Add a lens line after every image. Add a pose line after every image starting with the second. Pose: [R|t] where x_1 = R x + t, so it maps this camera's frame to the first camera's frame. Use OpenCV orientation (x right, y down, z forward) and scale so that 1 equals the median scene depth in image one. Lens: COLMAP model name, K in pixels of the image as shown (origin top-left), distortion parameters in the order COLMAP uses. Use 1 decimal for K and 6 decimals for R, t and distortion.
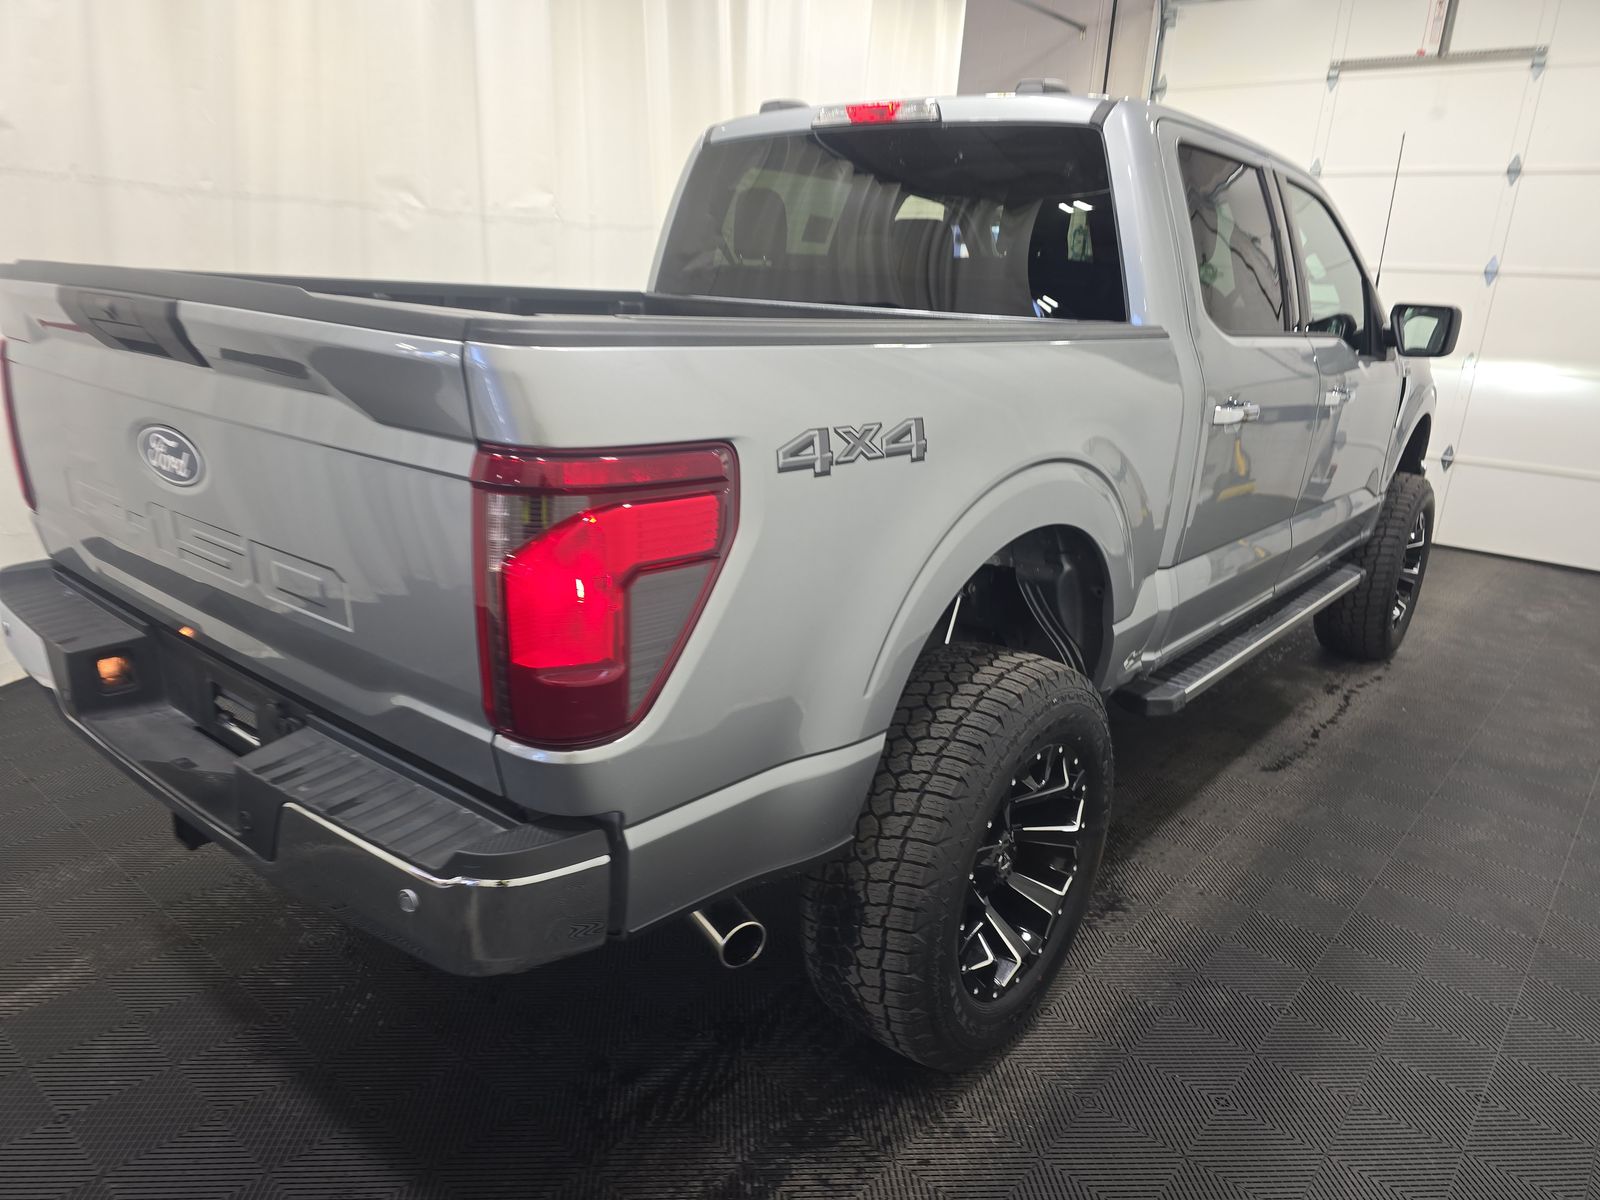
lens RADIAL K [[1113.6, 0, 819.9], [0, 1113.6, 601.9], [0, 0, 1]] dist [-0.002302, -0.003685]
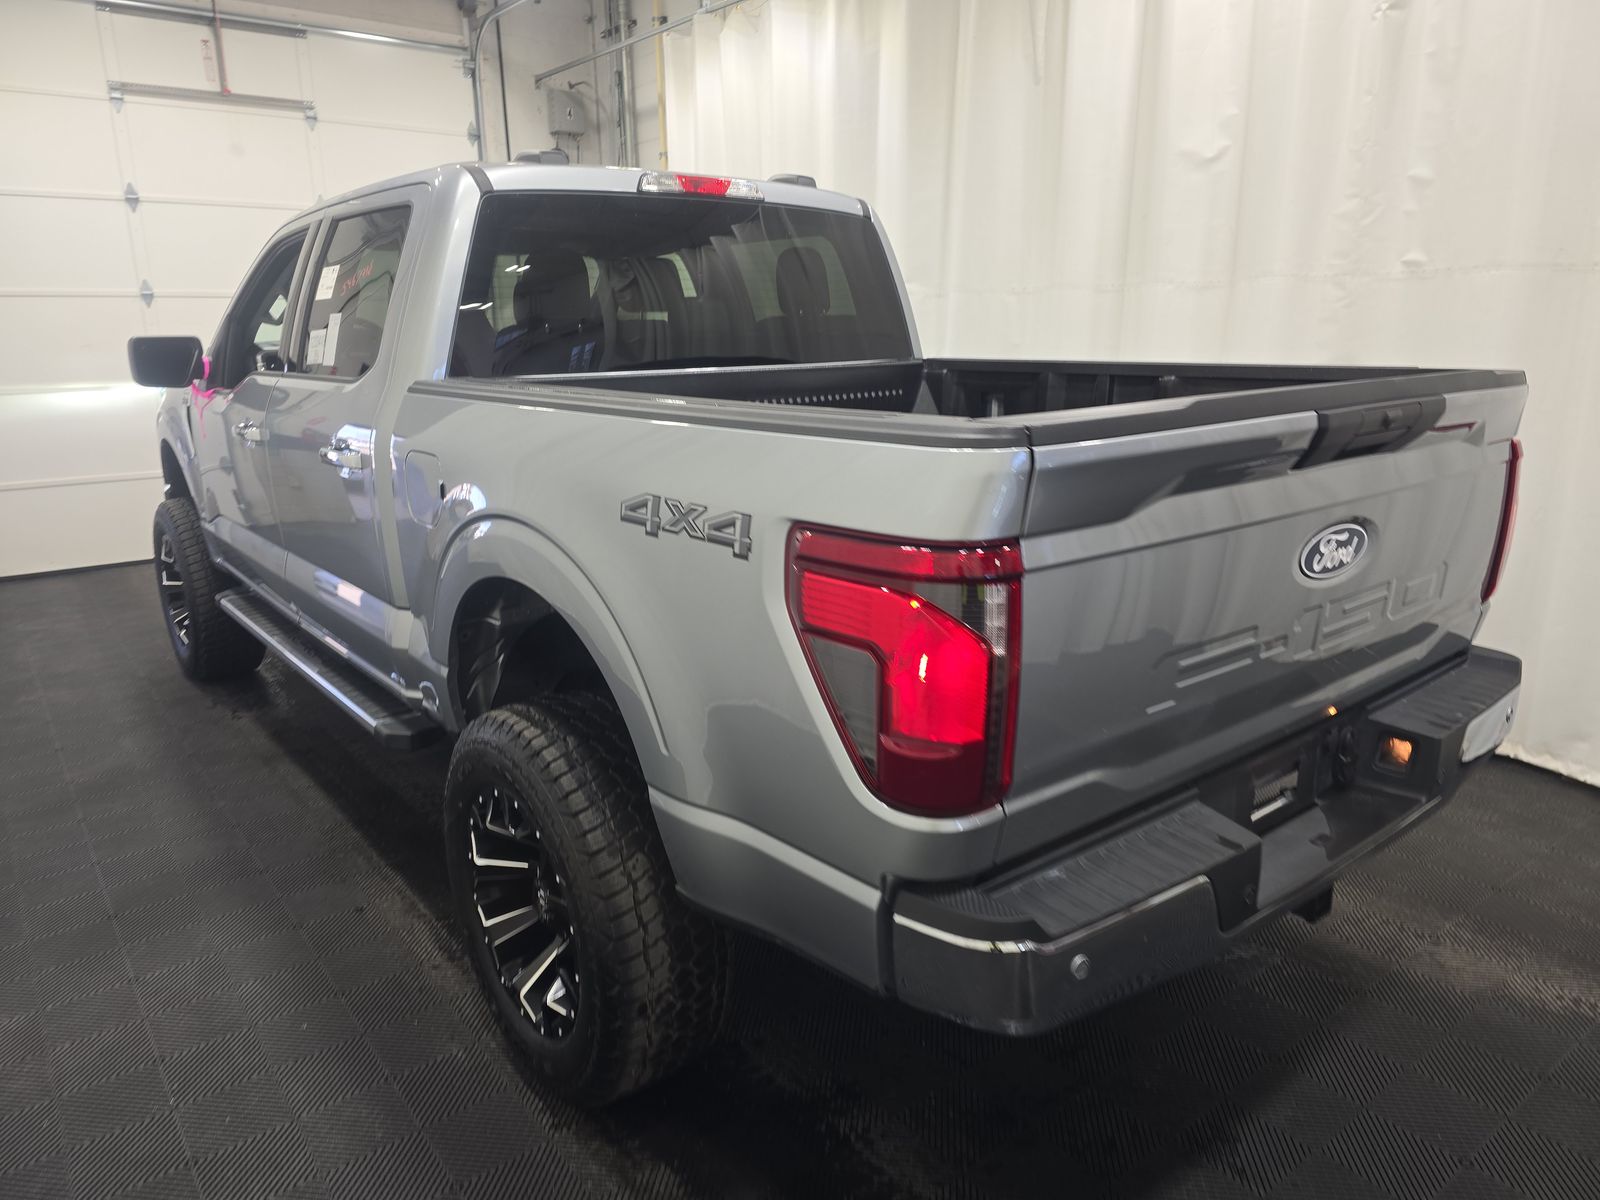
lens RADIAL K [[1075.9, 0, 801.2], [0, 1075.9, 602.3], [0, 0, 1]] dist [0.063046, -0.062247]
pose [[0.200403, -0.296033, 0.933918, -0.728301], [0.294413, 0.927393, 0.230788, -0.206253], [-0.934430, 0.228707, 0.273008, 0.527147]]
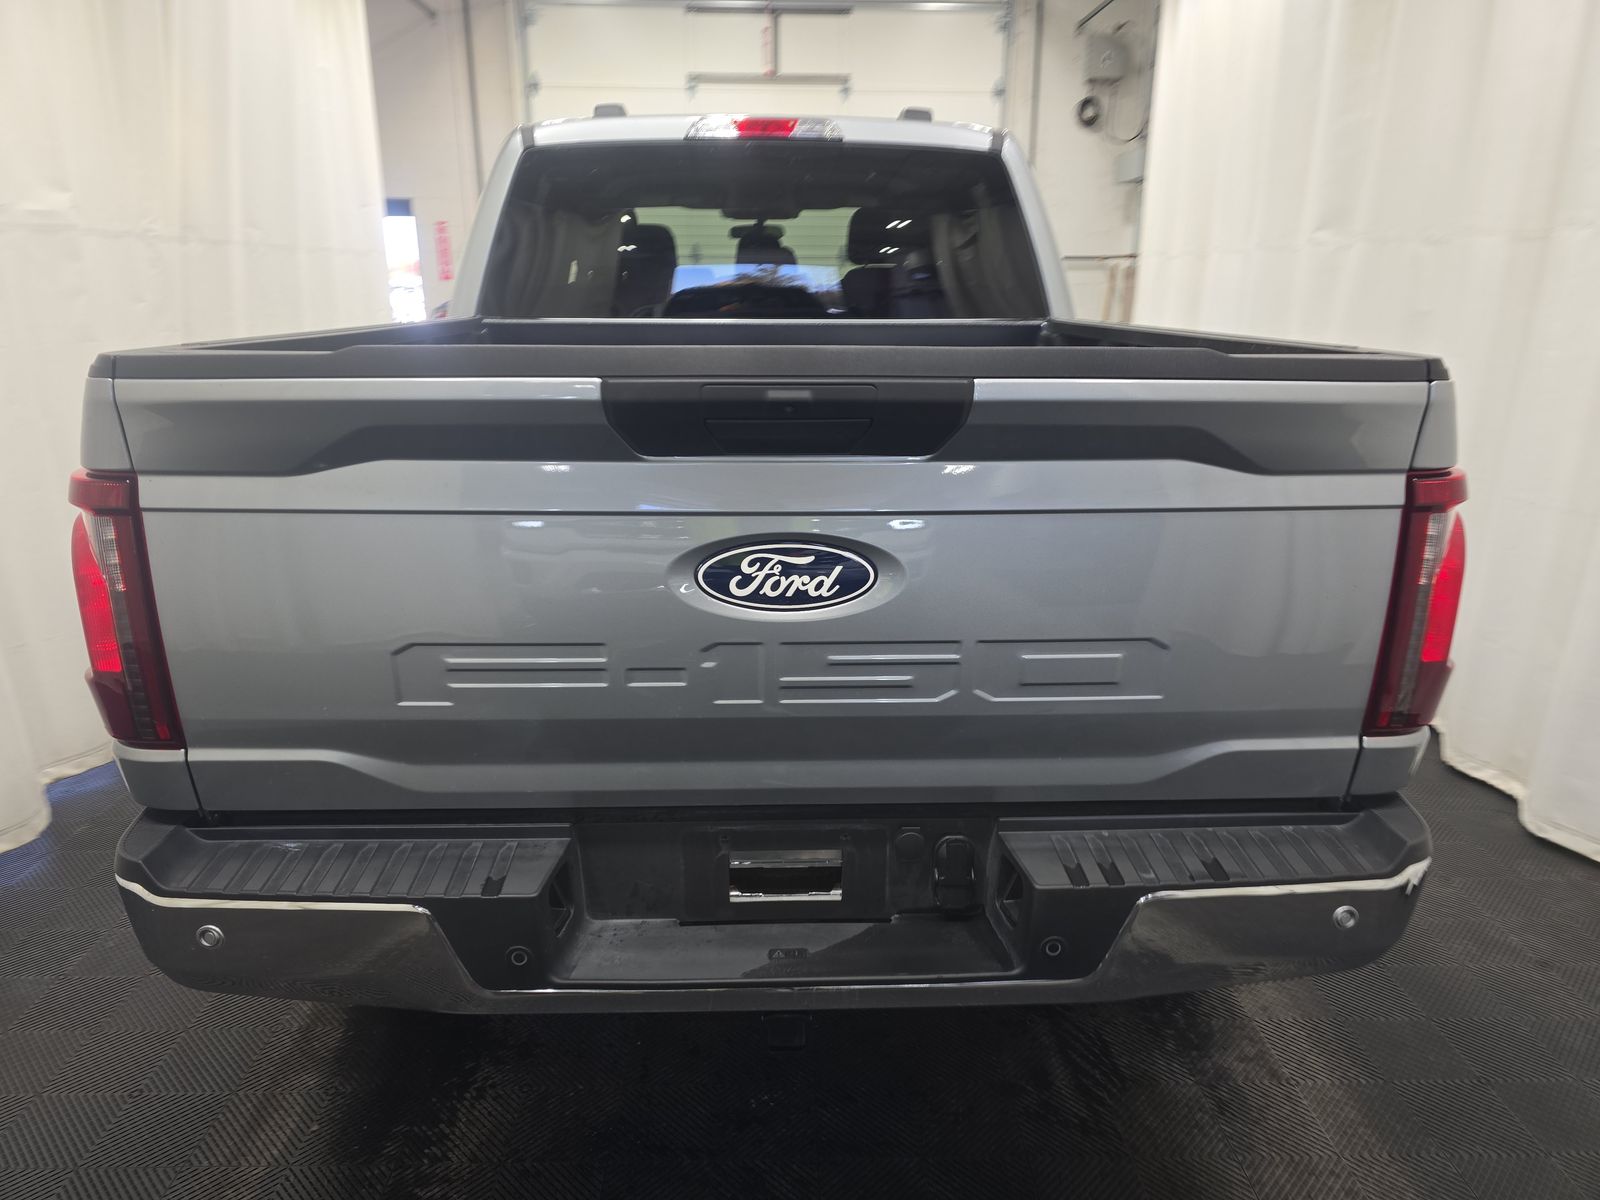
lens RADIAL K [[1075.9, 0, 801.2], [0, 1075.9, 602.3], [0, 0, 1]] dist [0.063046, -0.062247]
pose [[0.749322, -0.227755, 0.621808, -0.461038], [0.214965, 0.971802, 0.096903, -0.079942], [-0.626344, 0.061055, 0.777152, 0.175998]]
